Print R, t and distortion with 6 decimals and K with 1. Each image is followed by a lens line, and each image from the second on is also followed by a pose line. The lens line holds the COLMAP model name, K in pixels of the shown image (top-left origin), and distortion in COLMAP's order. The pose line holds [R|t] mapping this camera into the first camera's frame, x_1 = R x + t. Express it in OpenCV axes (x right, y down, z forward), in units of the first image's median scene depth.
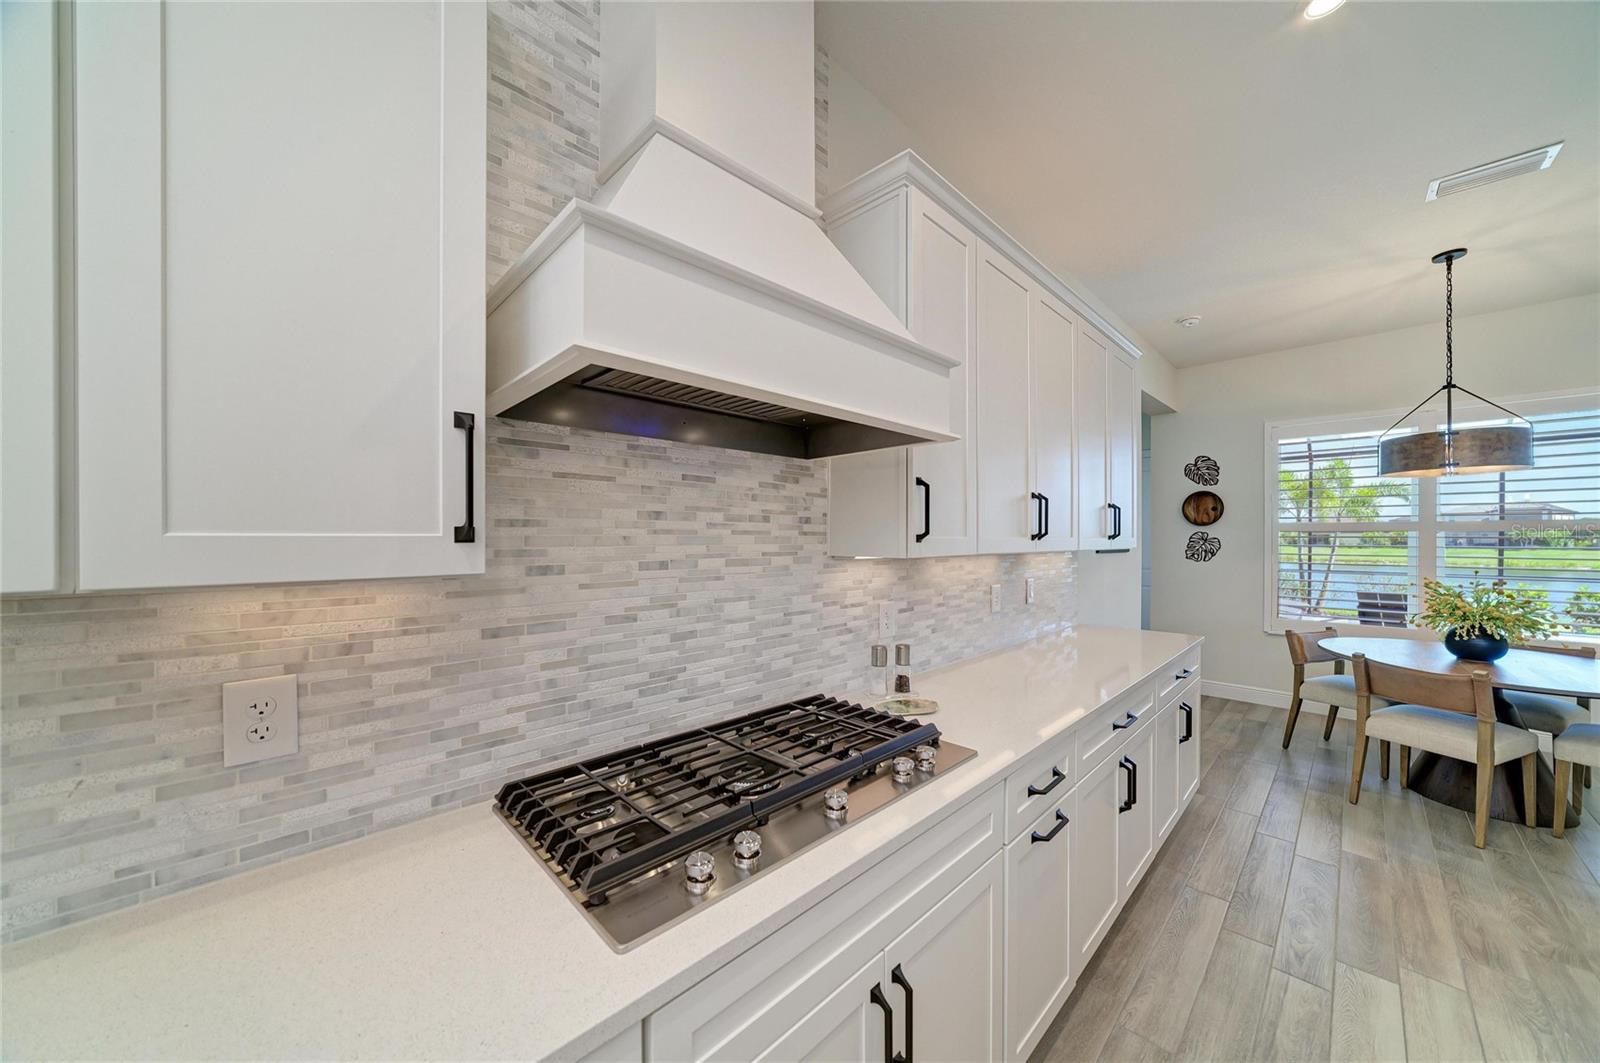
lens RADIAL K [[553.1, 0, 804.8], [0, 553.1, 539.0], [0, 0, 1]] dist [-0.018055, 0.004234]
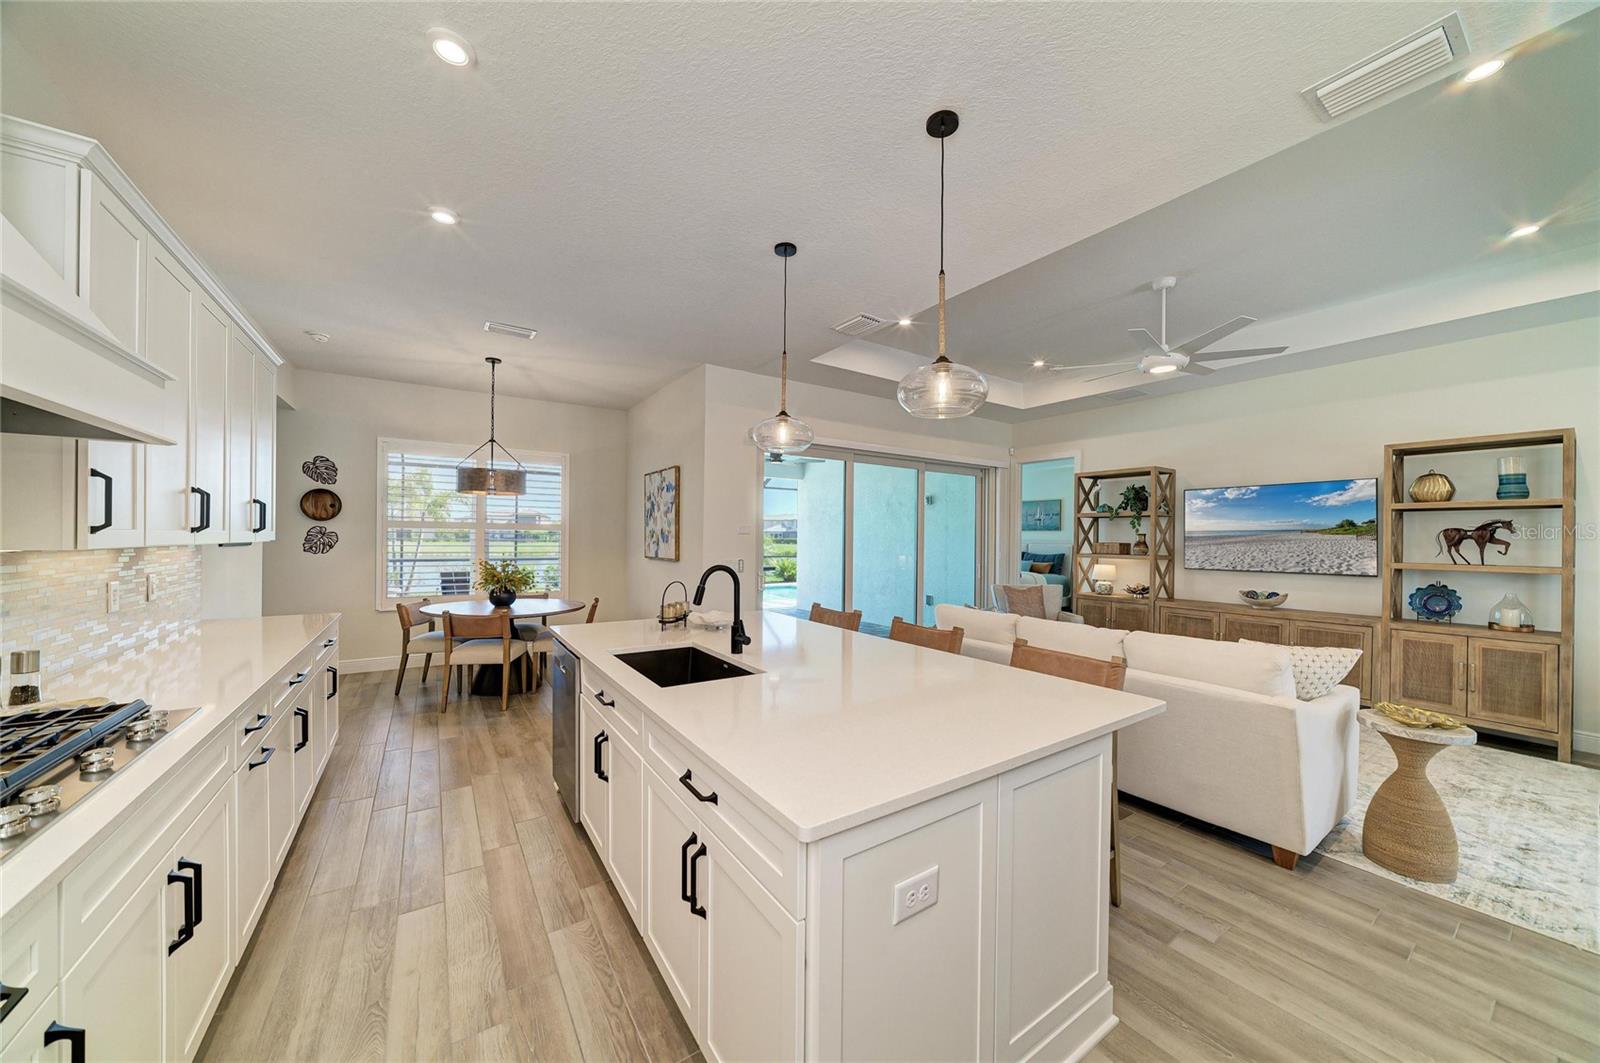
lens RADIAL K [[553.1, 0, 803.5], [0, 553.1, 540.2], [0, 0, 1]] dist [-0.018055, 0.004234]
pose [[0.181892, -0.004214, 0.983310, -0.371502], [-0.008471, 0.999947, 0.005853, 0.000560], [-0.983282, -0.009394, 0.181846, -0.307221]]
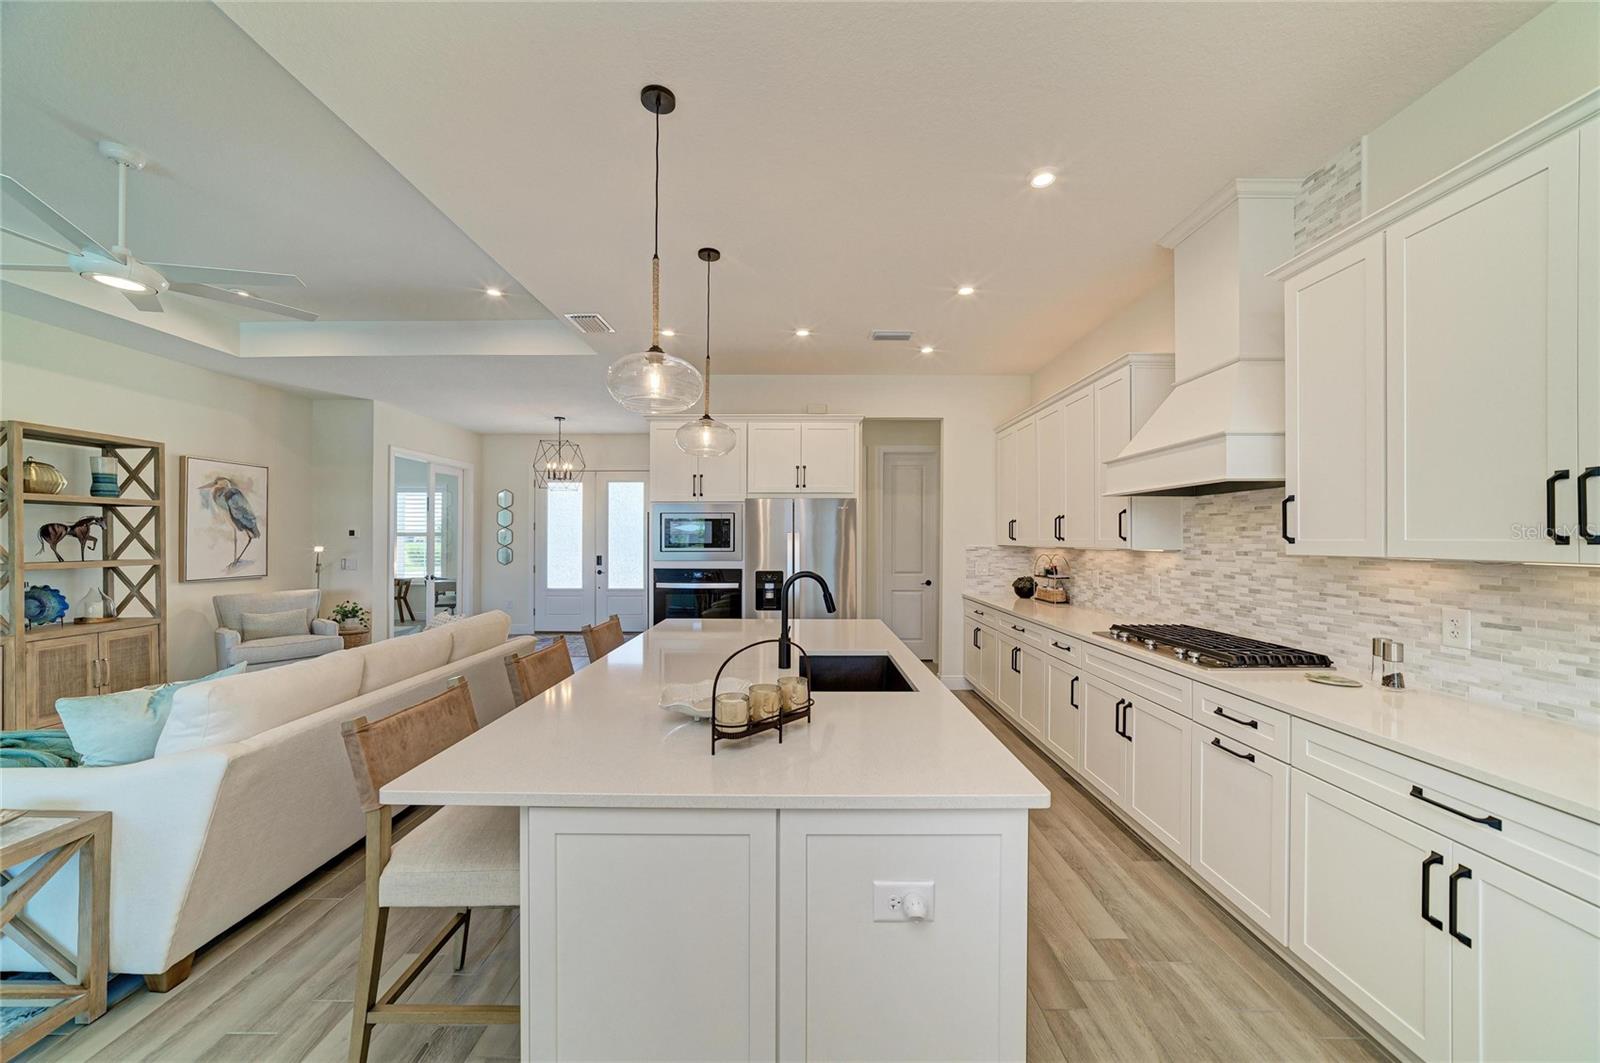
lens RADIAL K [[570.7, 0, 791.7], [0, 570.7, 535.5], [0, 0, 1]] dist [-0.009922, 0.002458]
pose [[-0.711180, -0.004366, -0.702996, 1.435283], [-0.001419, 0.999988, -0.004776, -0.003694], [0.703008, -0.002399, -0.711177, 0.793126]]
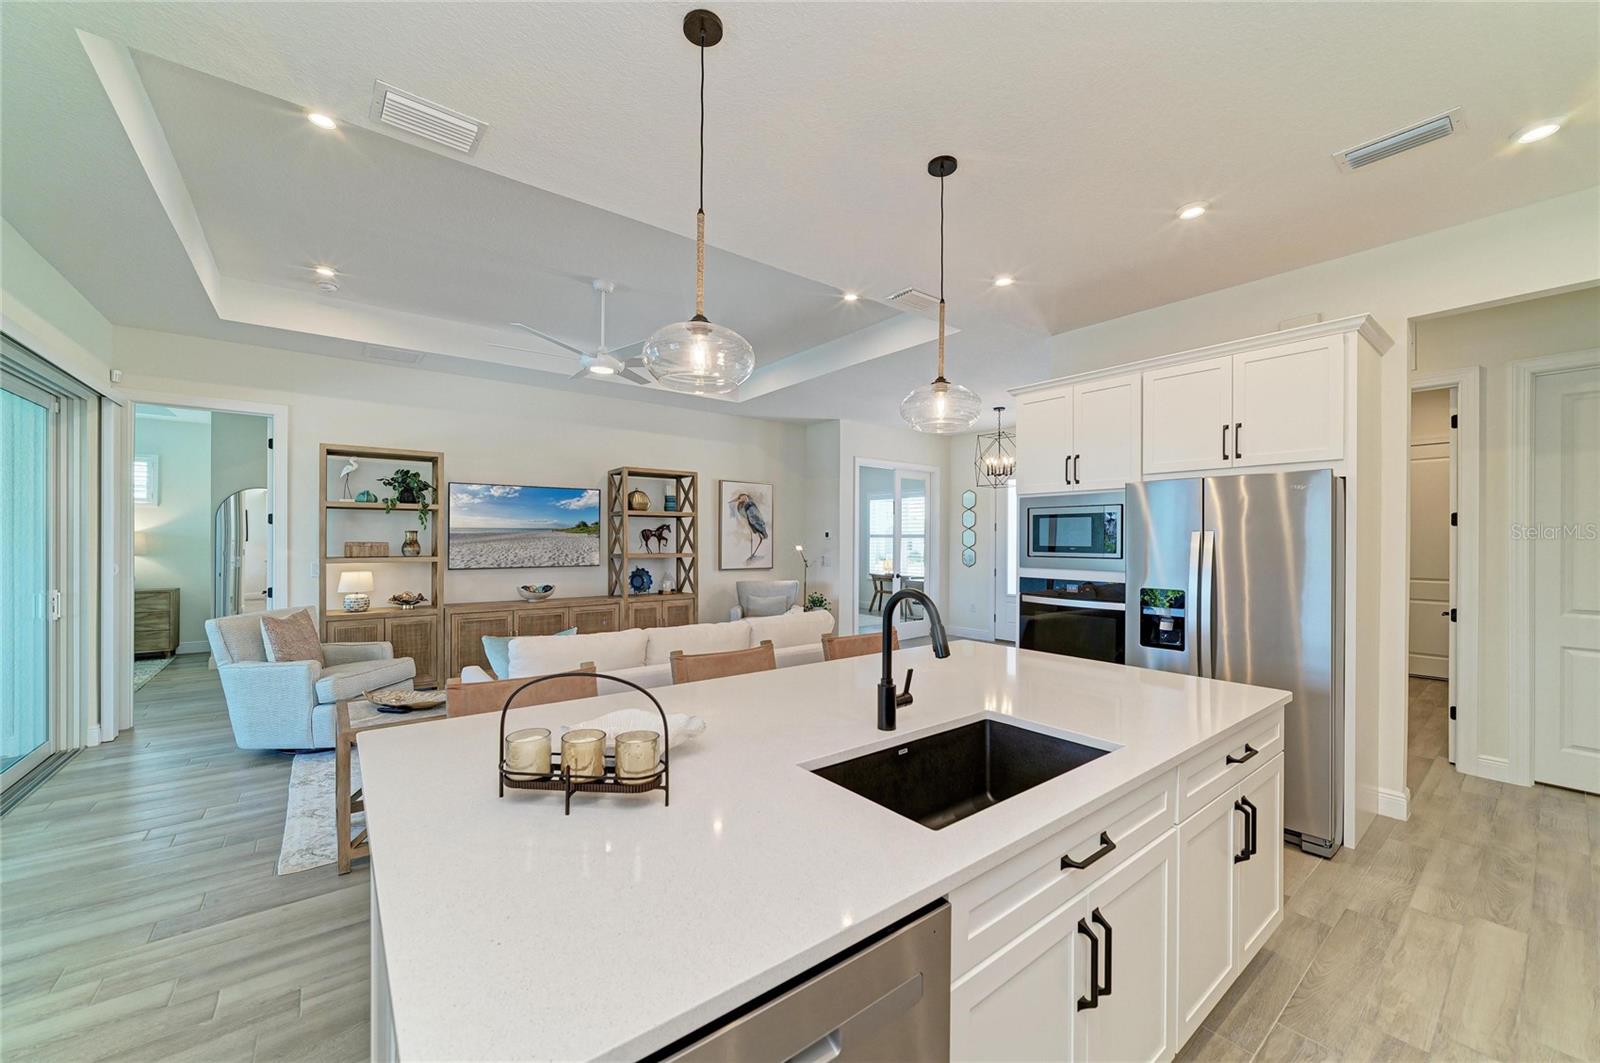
lens RADIAL K [[604.5, 0, 811.1], [0, 604.5, 543.9], [0, 0, 1]] dist [-0.014588, 0.005197]
pose [[-0.994926, -0.004789, 0.100499, 0.717354], [-0.003936, 0.999955, 0.008678, -0.003852], [-0.100536, 0.008239, -0.994899, 0.788692]]
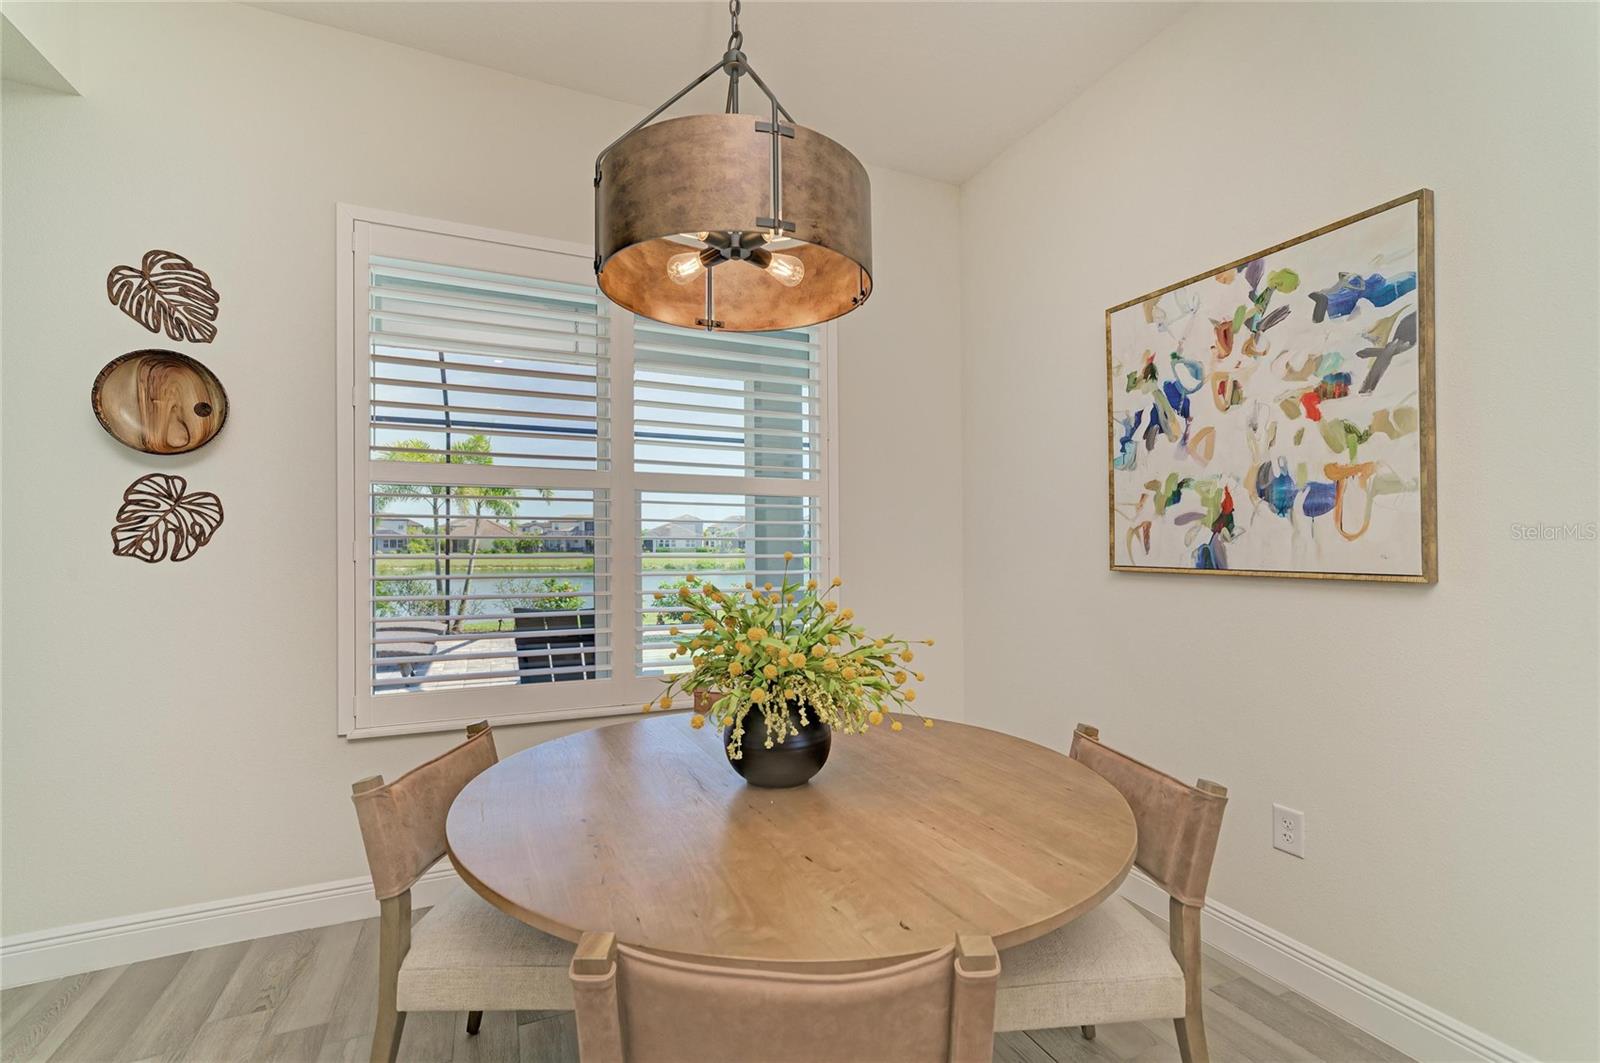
lens RADIAL K [[692.0, 0, 804.4], [0, 692.0, 544.8], [0, 0, 1]] dist [-0.009372, 0.001437]
pose [[0.345654, -0.000945, 0.938362, 1.040134], [0.001452, 0.999999, 0.000473, 0.069265], [-0.938361, 0.001199, 0.345655, 1.087323]]
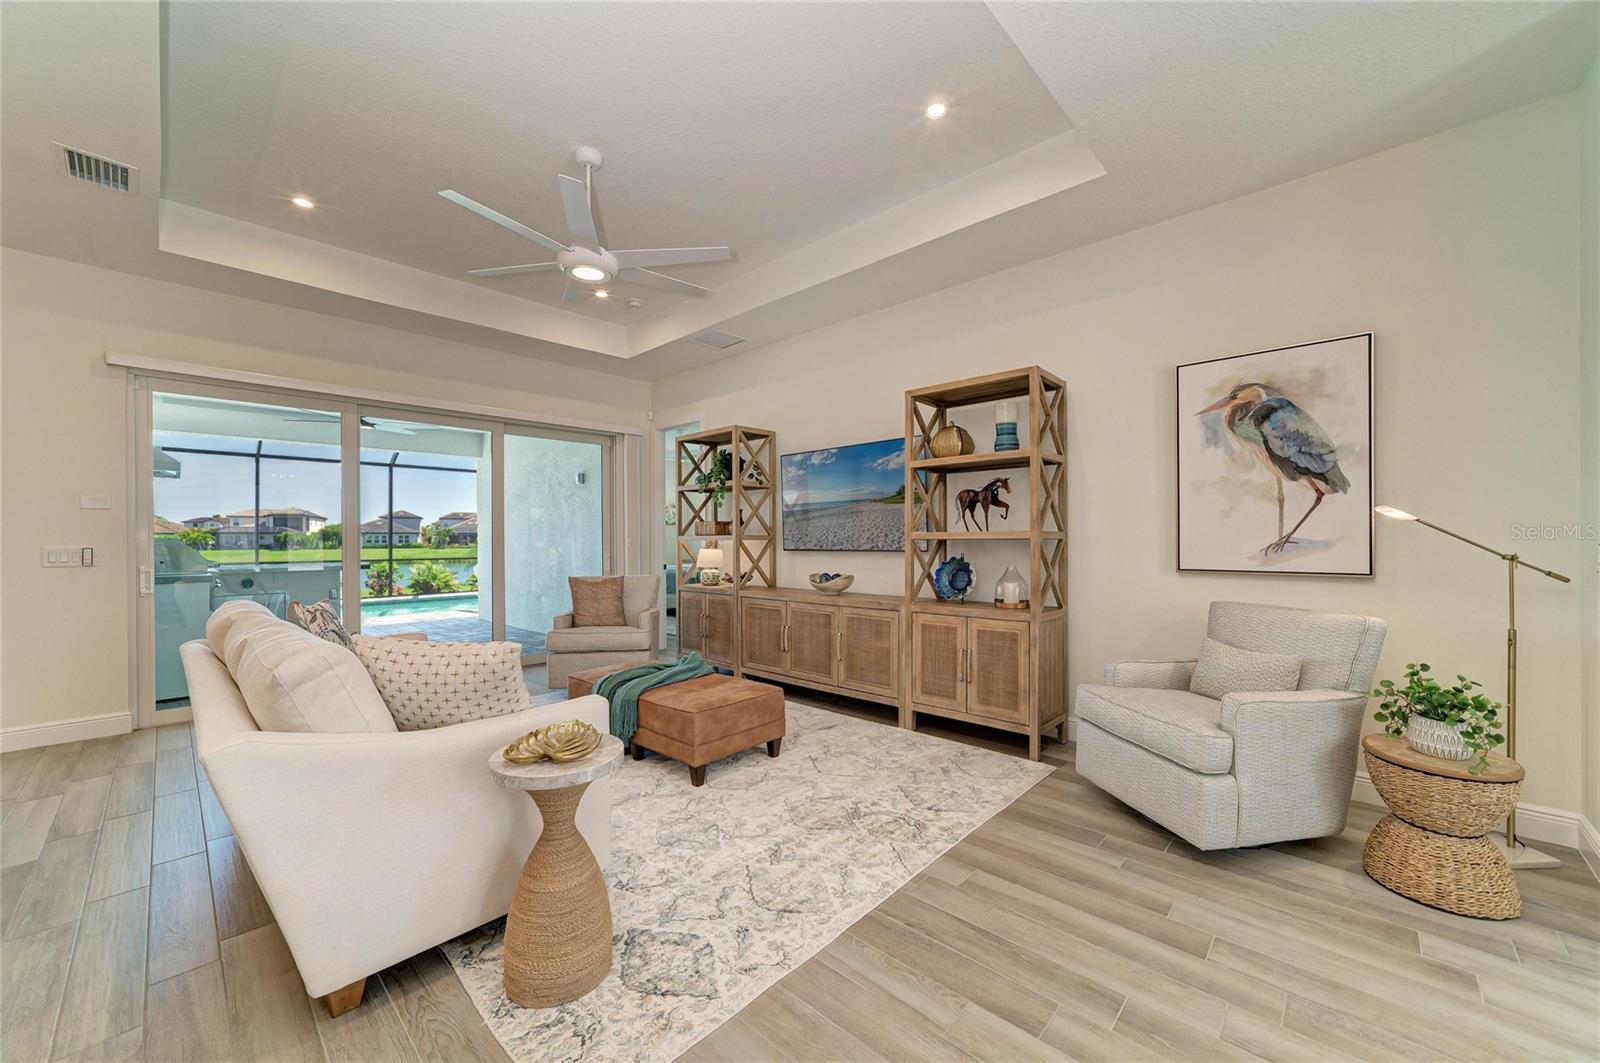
lens RADIAL K [[604.5, 0, 803.3], [0, 604.5, 539.9], [0, 0, 1]] dist [-0.014588, 0.005197]
pose [[-0.040909, -0.002887, 0.999159, 0.127489], [0.006692, 0.999973, 0.003163, 0.086869], [-0.999140, 0.006816, -0.040889, -1.593581]]
